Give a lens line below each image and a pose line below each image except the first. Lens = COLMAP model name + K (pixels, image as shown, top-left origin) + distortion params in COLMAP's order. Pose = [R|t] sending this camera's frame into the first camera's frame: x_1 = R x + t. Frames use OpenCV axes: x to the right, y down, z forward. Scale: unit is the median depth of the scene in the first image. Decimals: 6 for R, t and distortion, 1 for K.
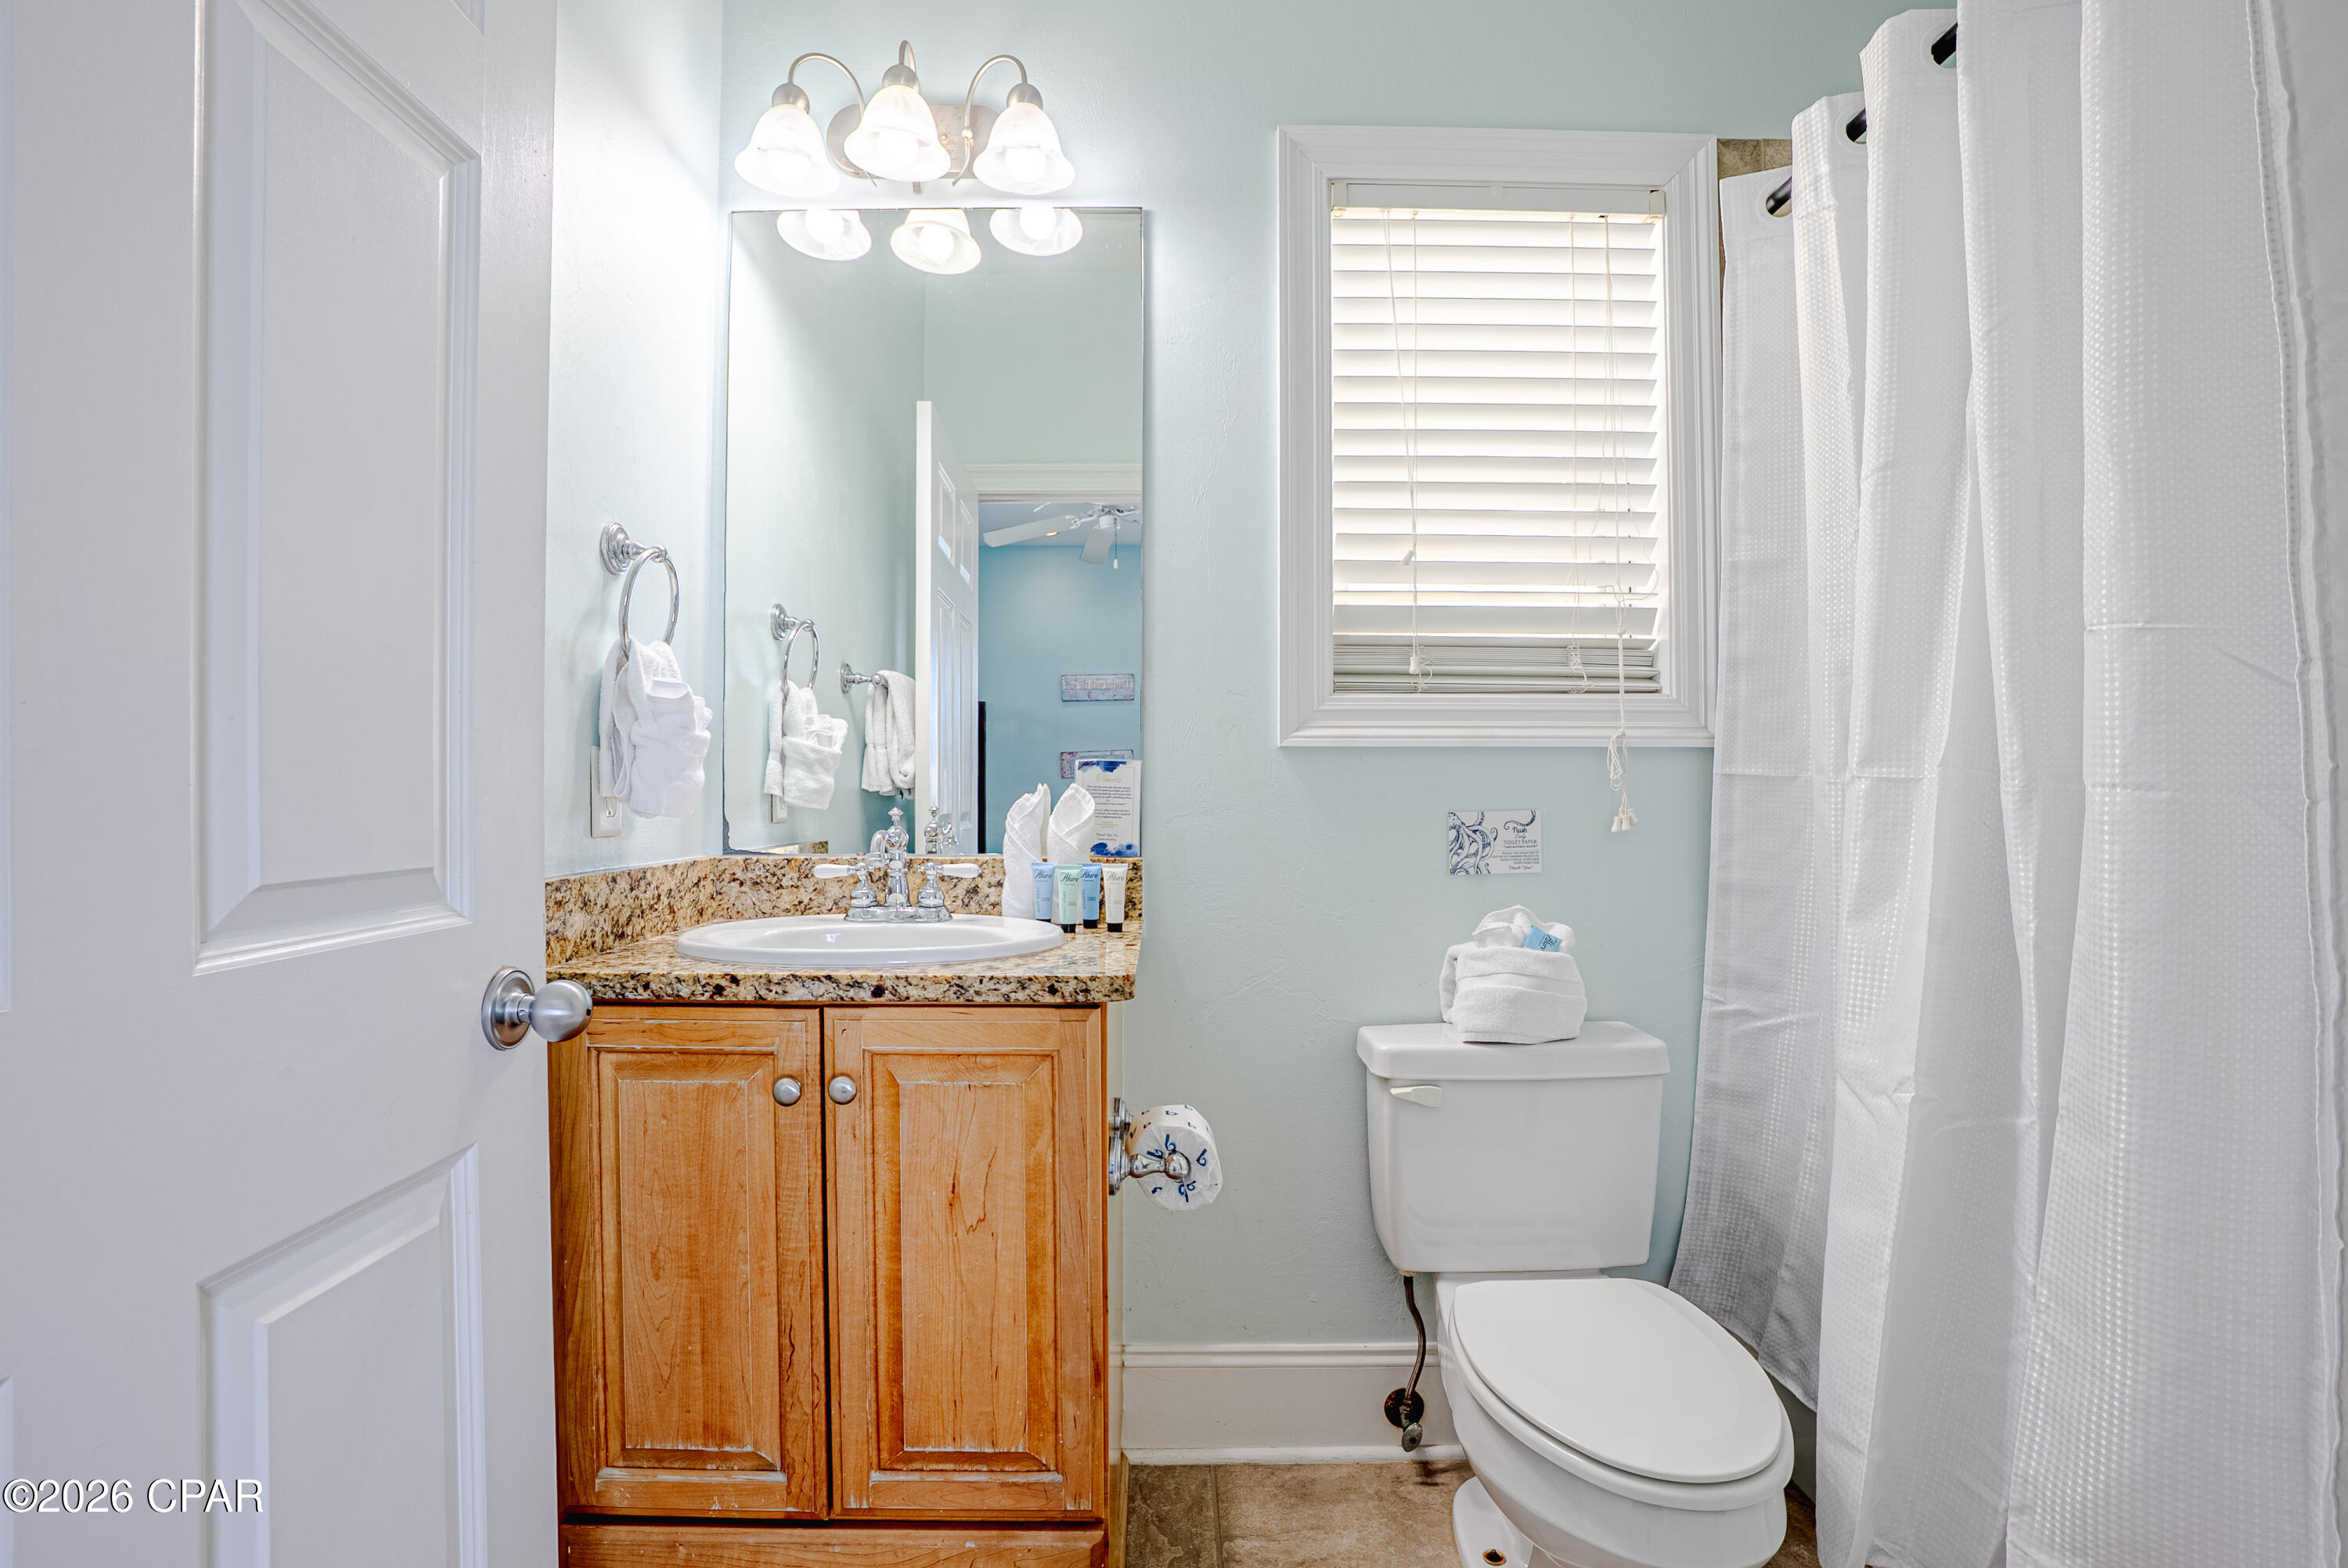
lens RADIAL K [[1073.6, 0, 1173.7], [0, 1073.6, 783.9], [0, 0, 1]] dist [-0.000750, -0.000059]
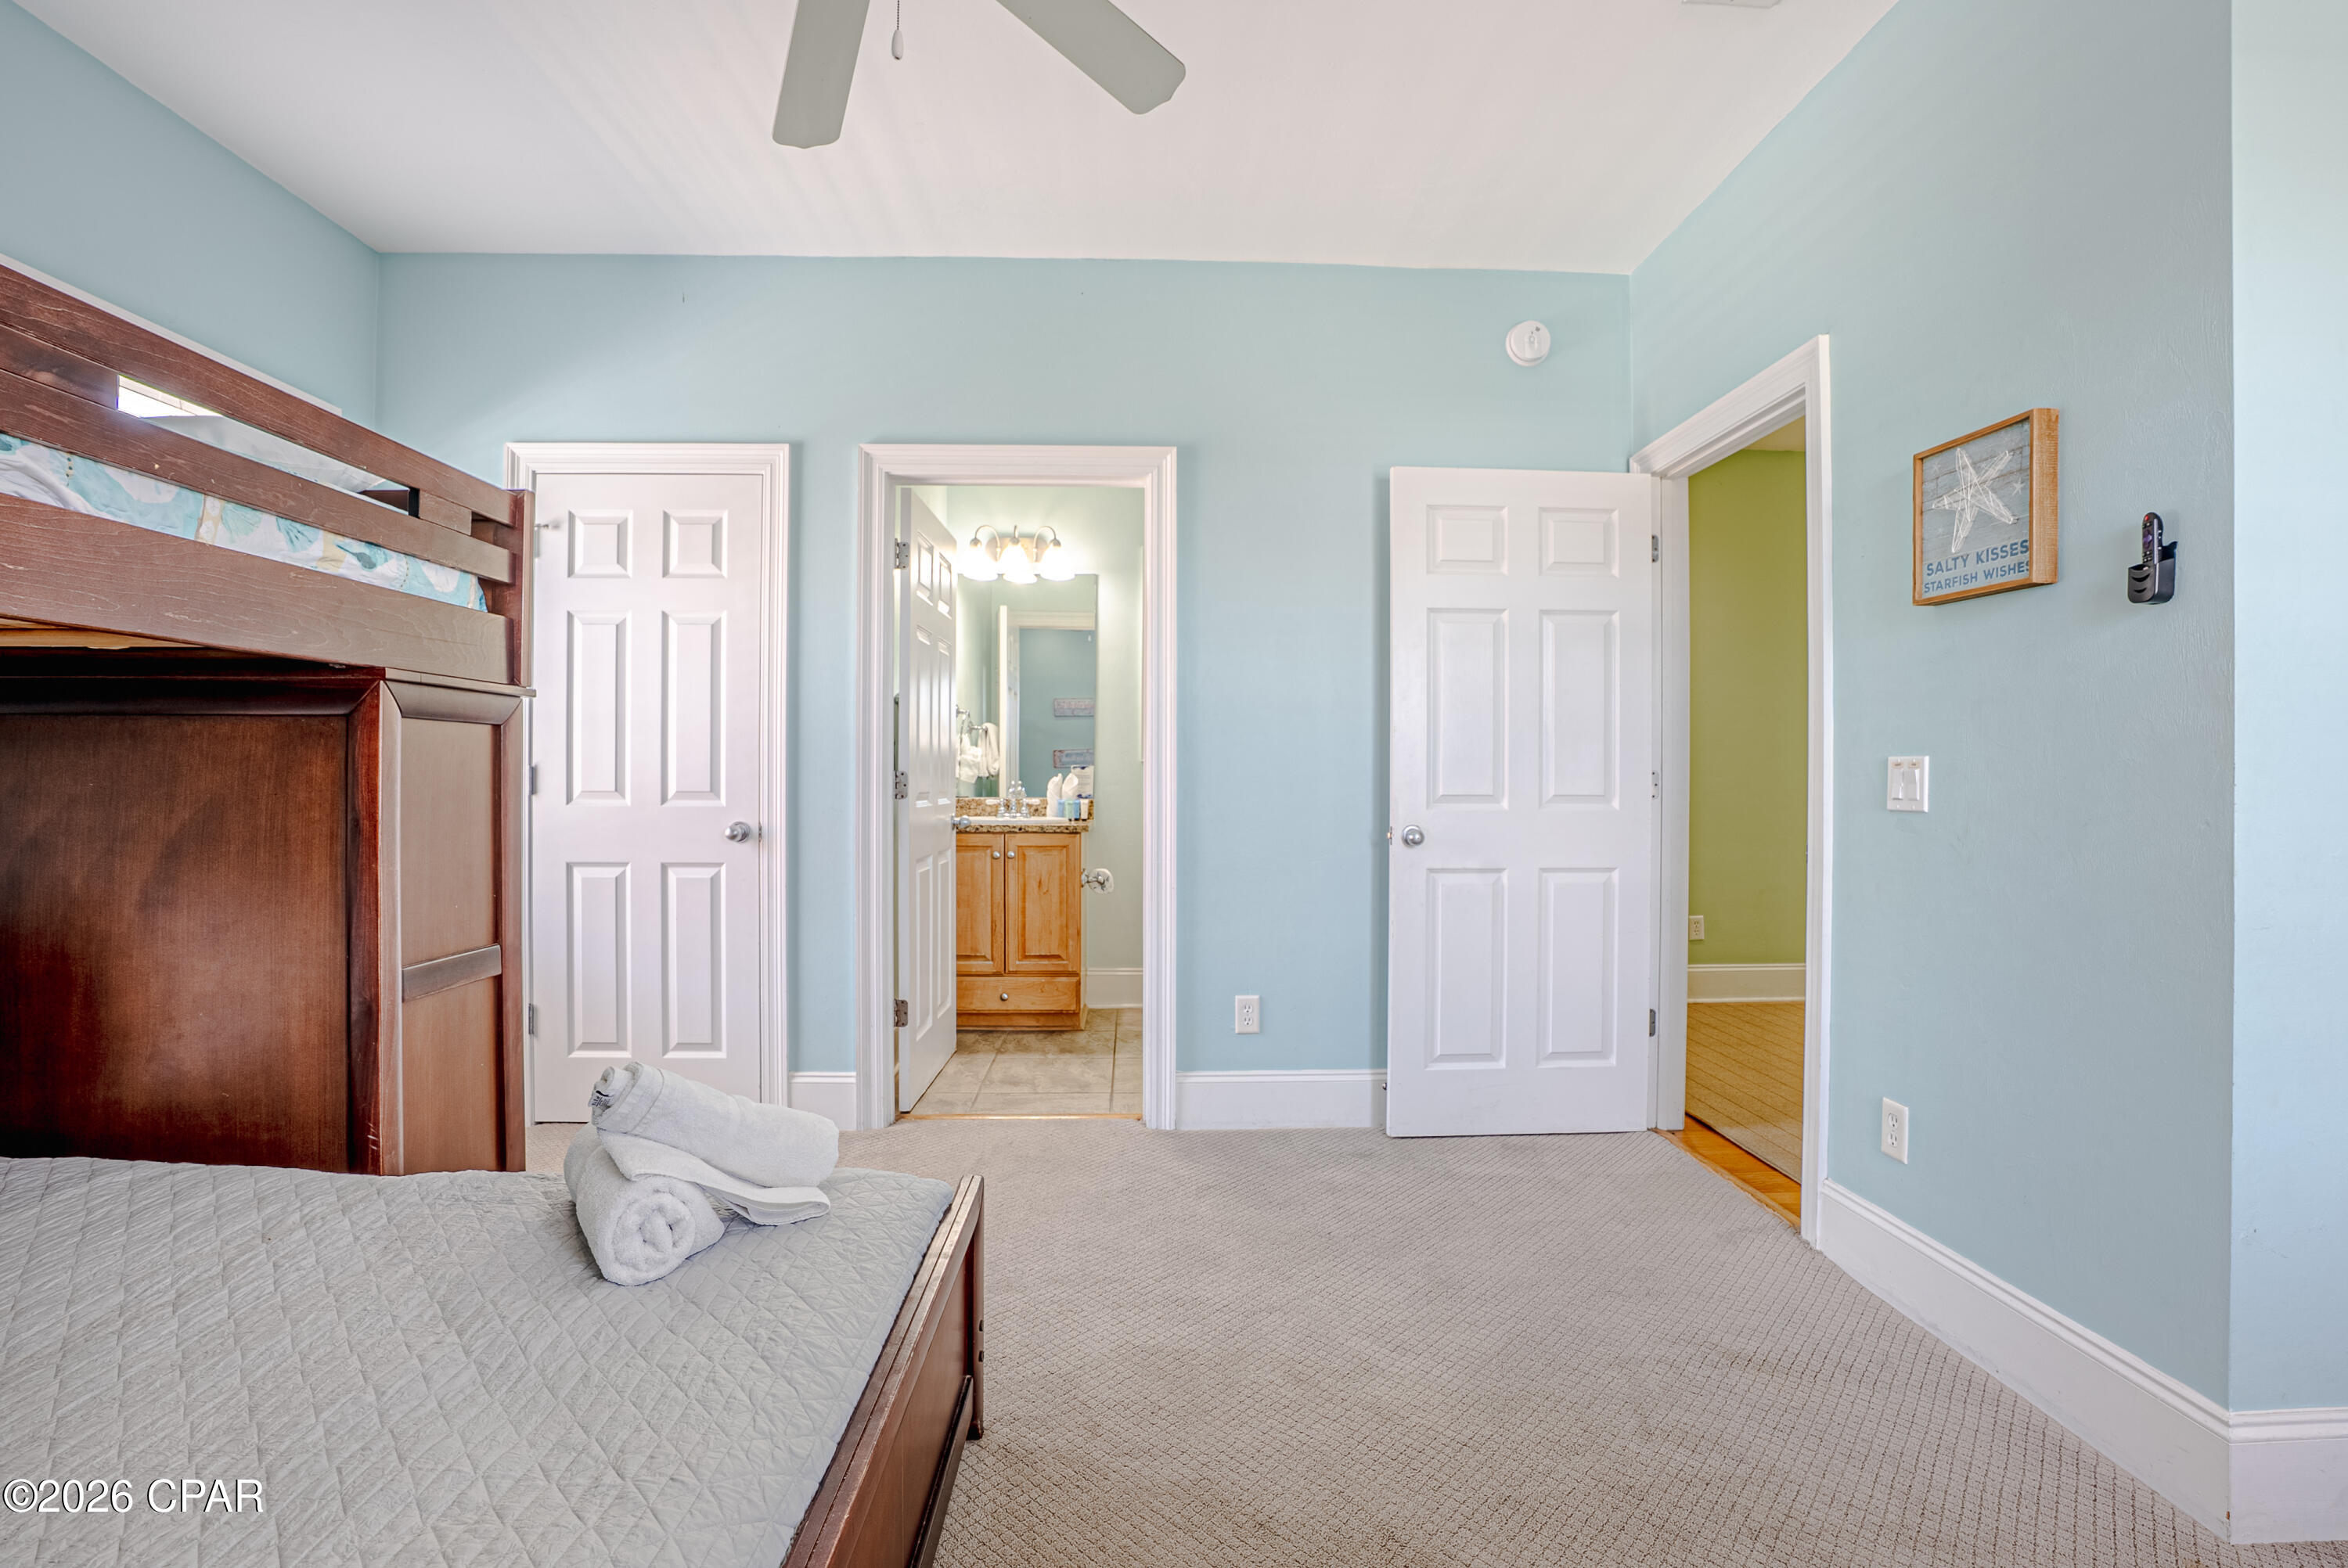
lens RADIAL K [[1073.6, 0, 1180.5], [0, 1073.6, 777.7], [0, 0, 1]] dist [-0.000750, -0.000059]
pose [[0.999602, 0.005846, 0.027616, 0.149916], [-0.006021, 0.999962, 0.006260, -0.010798], [-0.027579, -0.006424, 0.999599, -2.299745]]
